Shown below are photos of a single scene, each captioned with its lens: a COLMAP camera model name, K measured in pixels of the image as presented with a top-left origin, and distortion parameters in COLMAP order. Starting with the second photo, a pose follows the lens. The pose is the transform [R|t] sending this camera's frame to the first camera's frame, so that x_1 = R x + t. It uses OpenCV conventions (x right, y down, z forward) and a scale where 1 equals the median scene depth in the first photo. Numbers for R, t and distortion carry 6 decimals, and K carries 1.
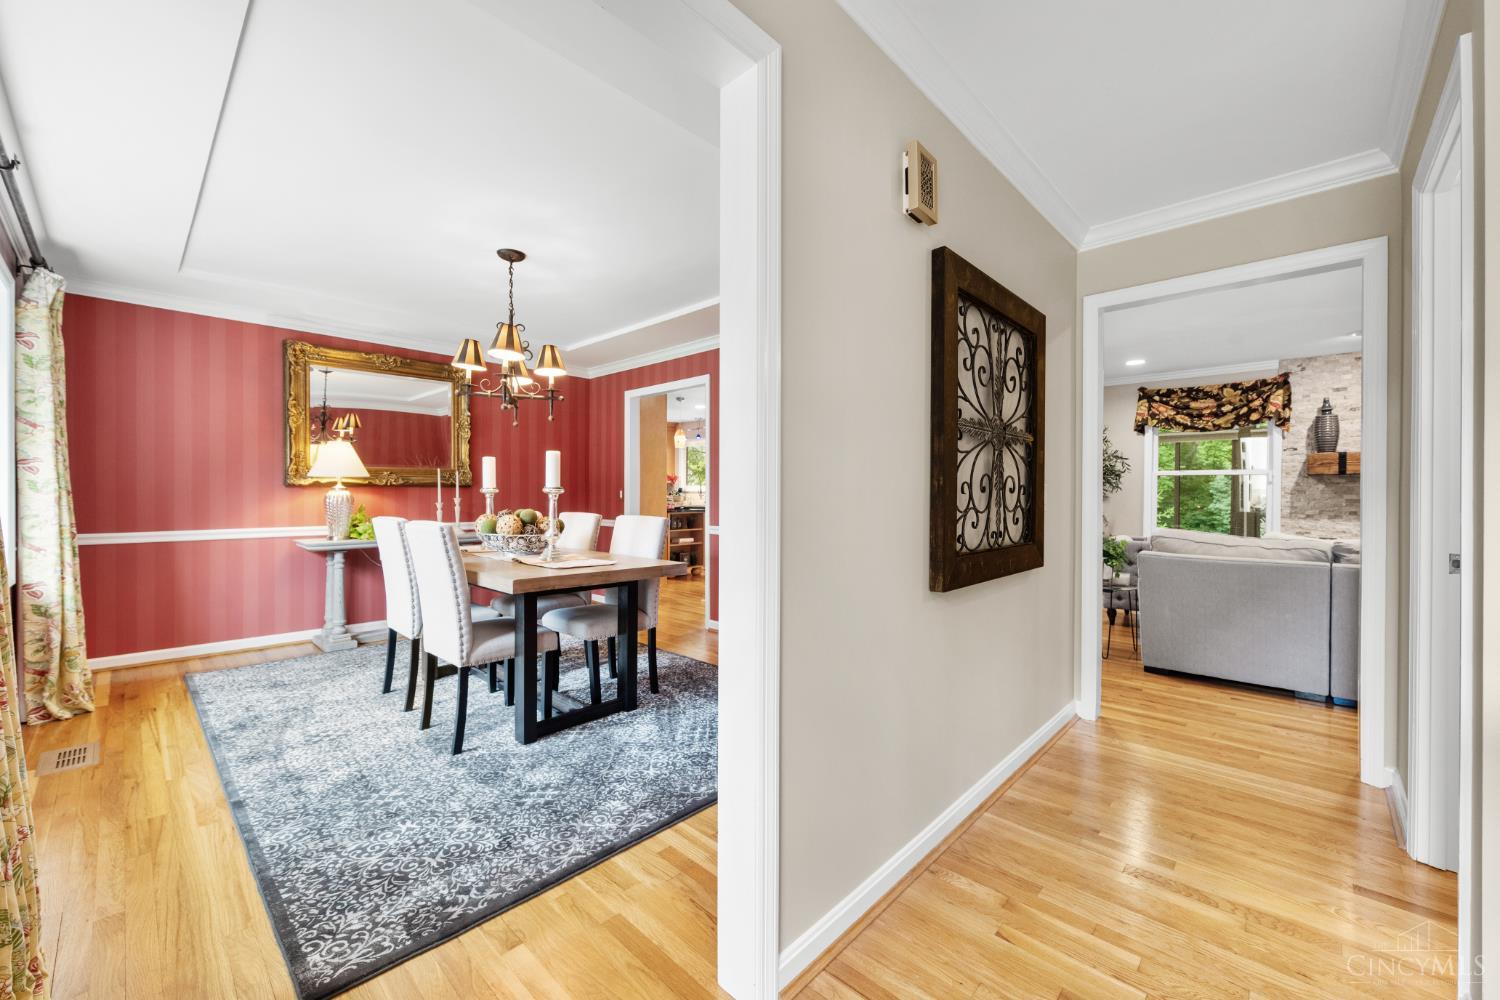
lens RADIAL K [[596.4, 0, 740.9], [0, 596.4, 494.9], [0, 0, 1]] dist [-0.000687, -0.001225]
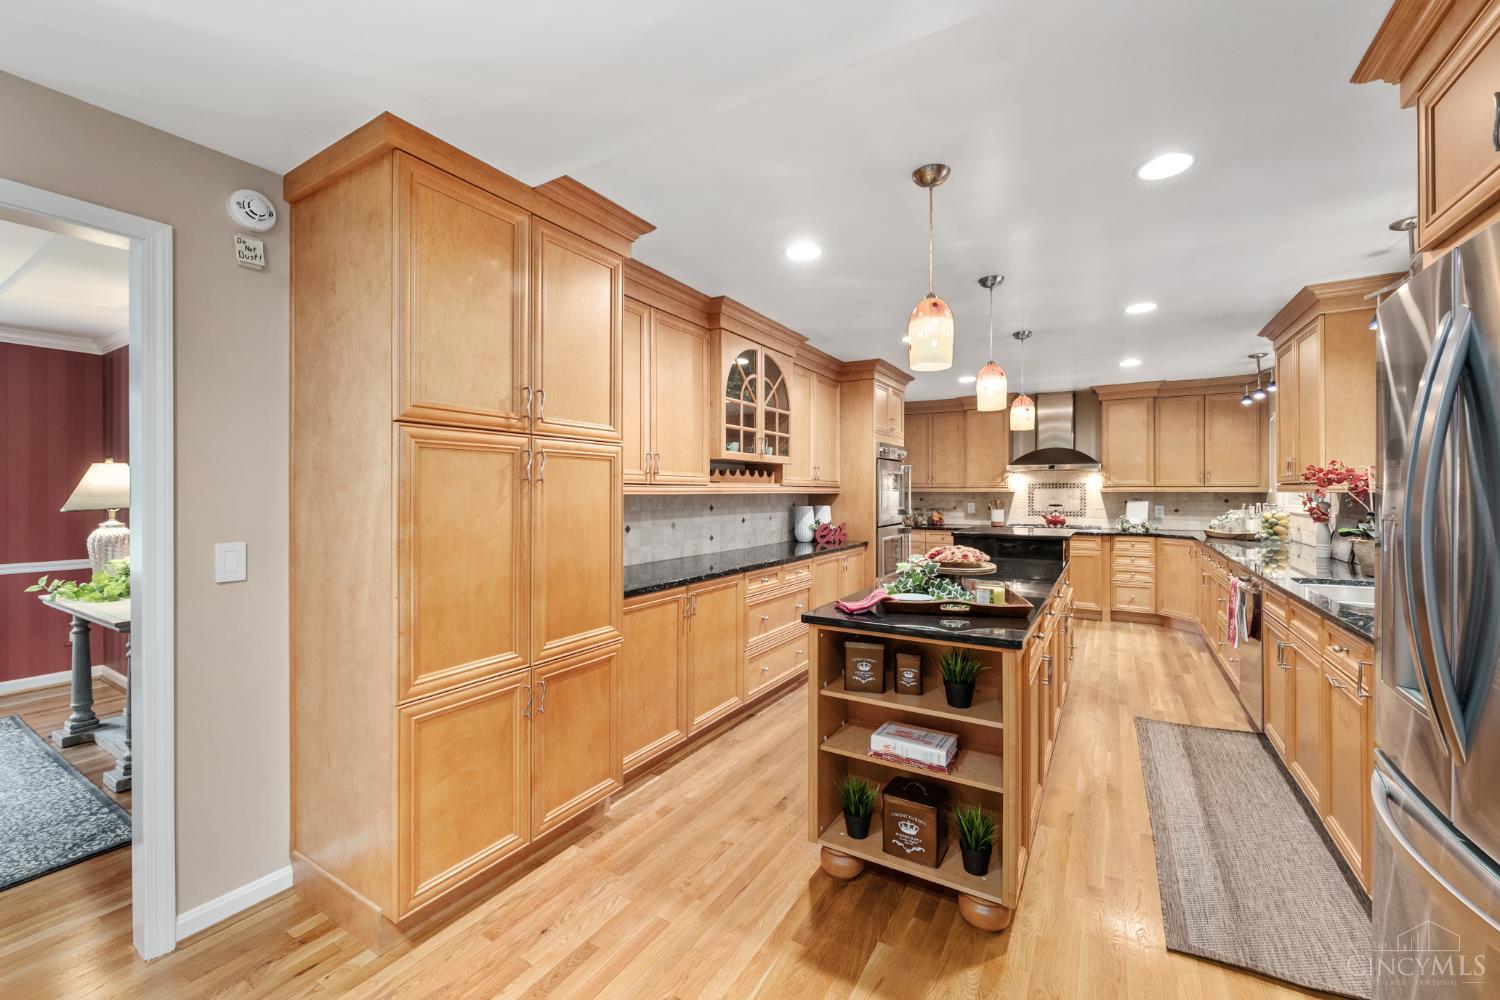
lens RADIAL K [[596.4, 0, 748.4], [0, 596.4, 492.7], [0, 0, 1]] dist [-0.000687, -0.001225]
pose [[0.211934, -0.001529, -0.977283, 0.174886], [-0.000844, 0.999998, -0.001747, -0.036004], [0.977284, 0.001195, 0.211932, 1.198852]]
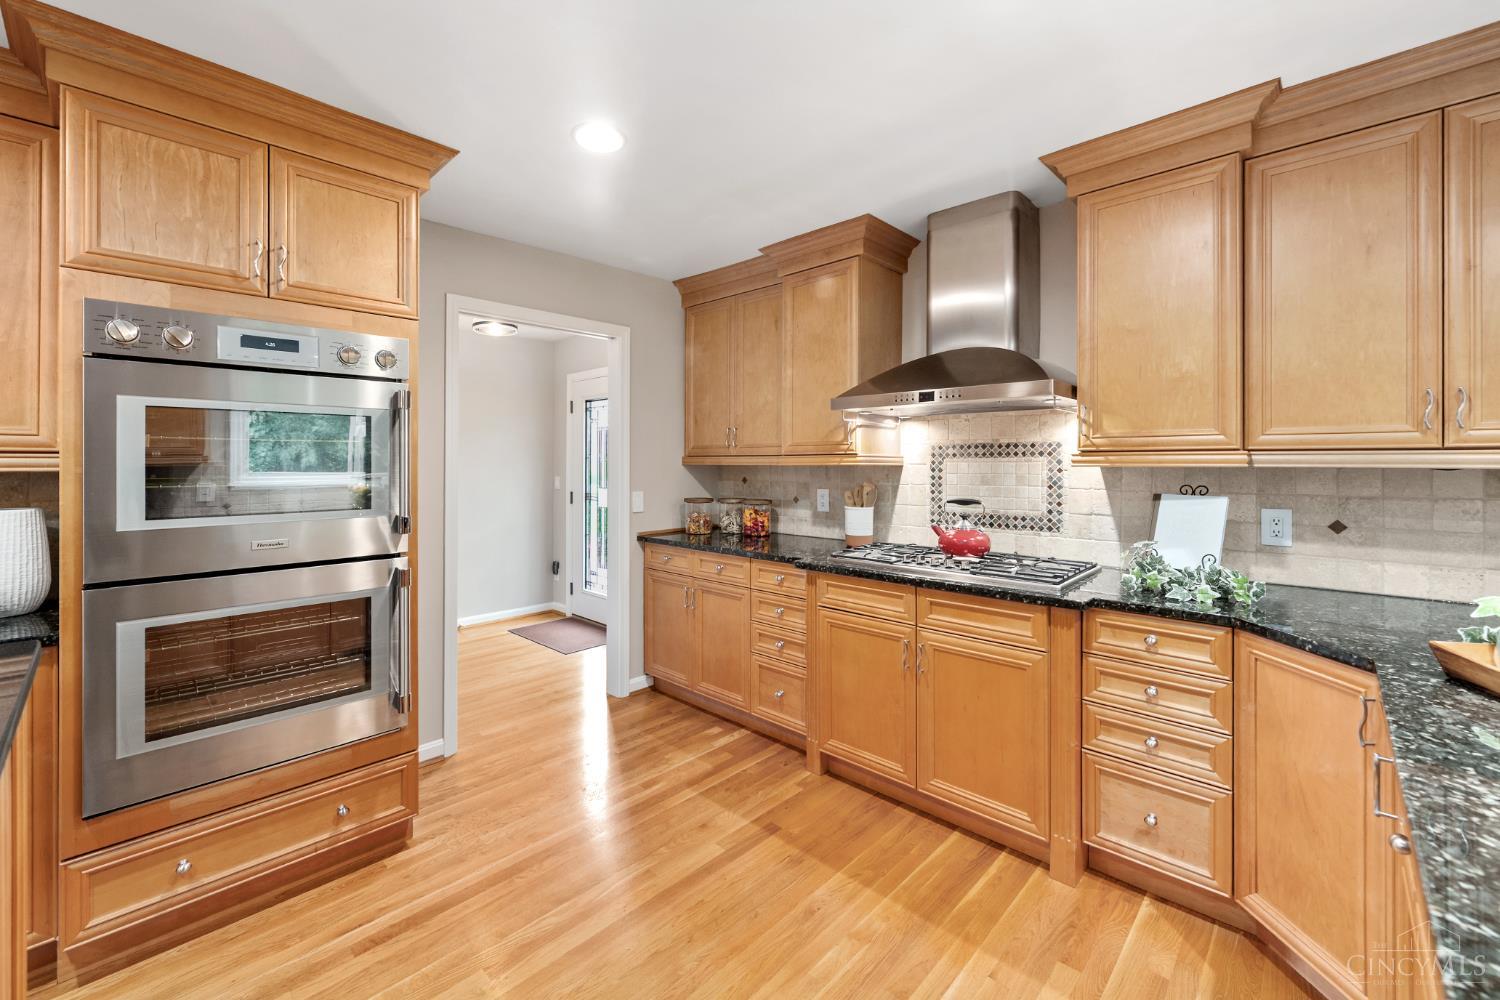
lens RADIAL K [[596.4, 0, 760.4], [0, 596.4, 460.8], [0, 0, 1]] dist [-0.000687, -0.001225]
pose [[-0.002967, -0.005298, -0.999982, -0.374251], [-0.002000, 0.999984, -0.005292, -0.040803], [0.999994, 0.001984, -0.002978, 1.855278]]
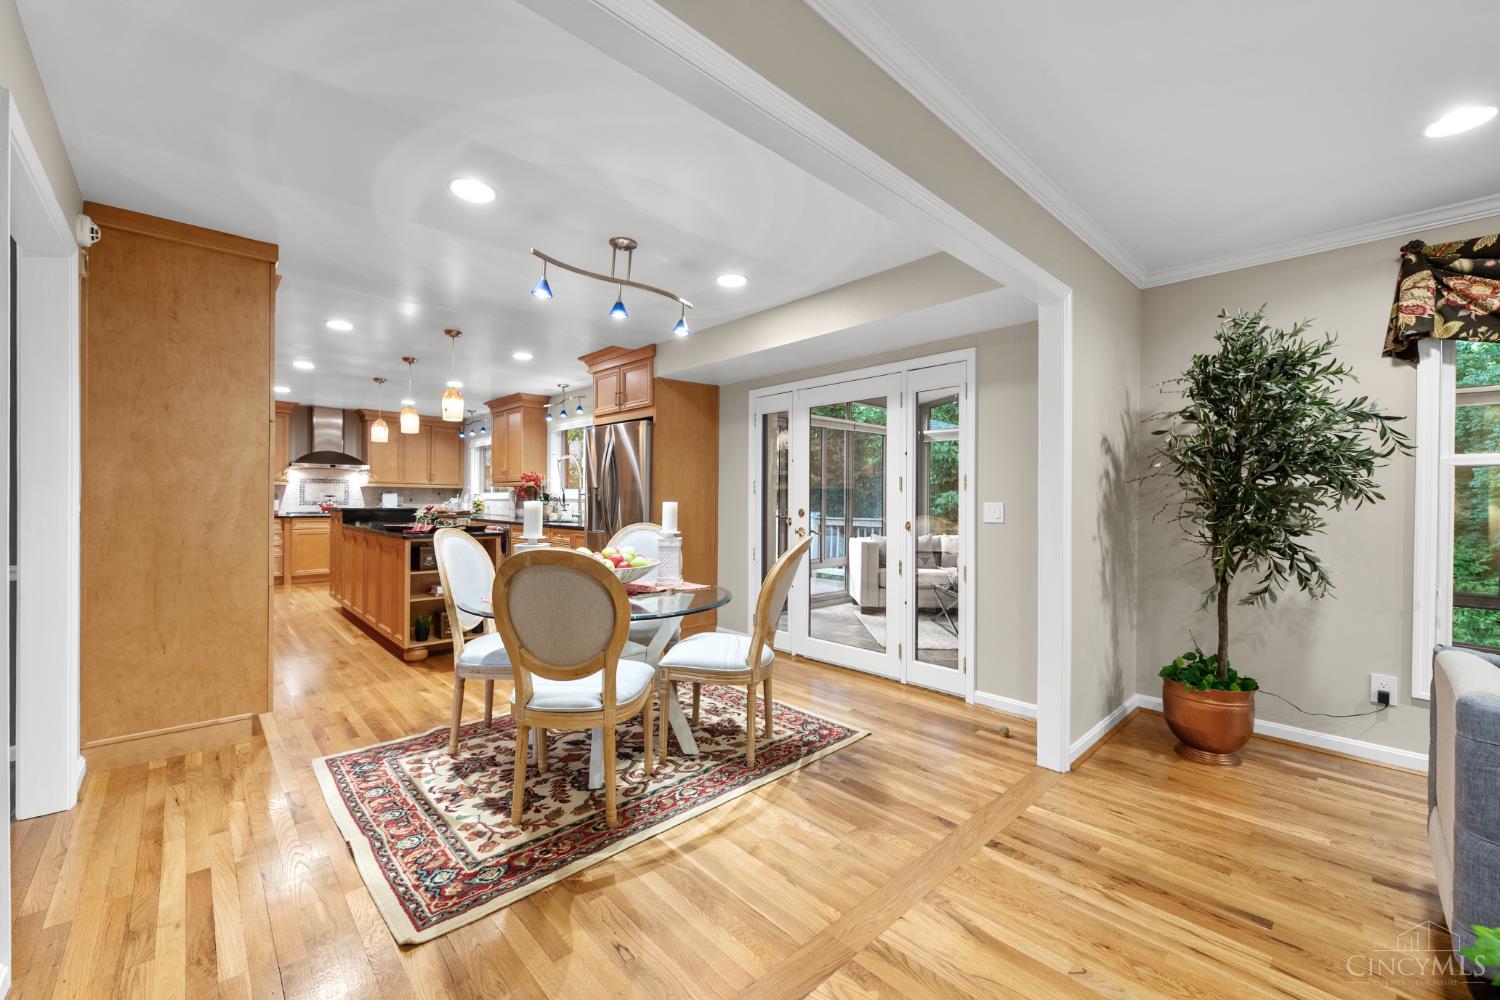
lens RADIAL K [[596.4, 0, 742.0], [0, 596.4, 499.7], [0, 0, 1]] dist [-0.000687, -0.001225]
pose [[0.998151, 0.004834, -0.060597, 0.276374], [-0.005011, 0.999984, -0.002775, -0.007122], [0.060583, 0.003073, 0.998158, 0.634632]]
